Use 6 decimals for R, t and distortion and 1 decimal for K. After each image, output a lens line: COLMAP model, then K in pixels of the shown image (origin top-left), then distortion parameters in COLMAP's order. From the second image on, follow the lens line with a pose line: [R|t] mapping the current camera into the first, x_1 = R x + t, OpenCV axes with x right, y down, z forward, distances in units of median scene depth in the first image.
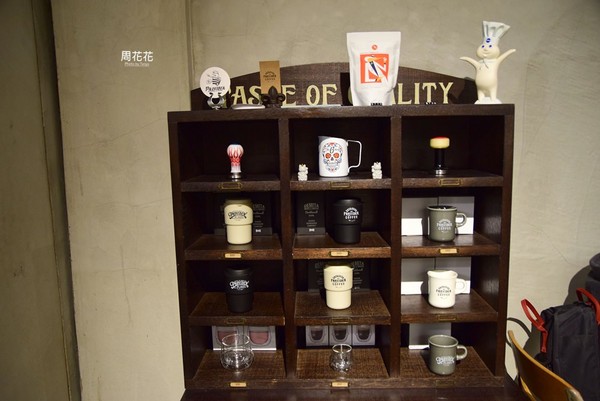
lens RADIAL K [[523.3, 0, 300.0], [0, 523.3, 200.5], [0, 0, 1]] dist [-0.004100, 0.012456]
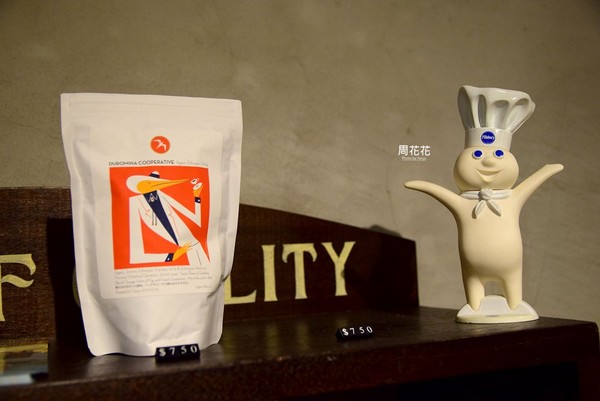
lens RADIAL K [[646.5, 0, 300.0], [0, 646.5, 200.5], [0, 0, 1]] dist [-0.069333, -0.002417]
pose [[0.917355, 0.004906, 0.398040, 0.071094], [0.081336, 0.976519, -0.199490, -0.183273], [-0.389672, 0.215378, 0.895415, 0.650663]]
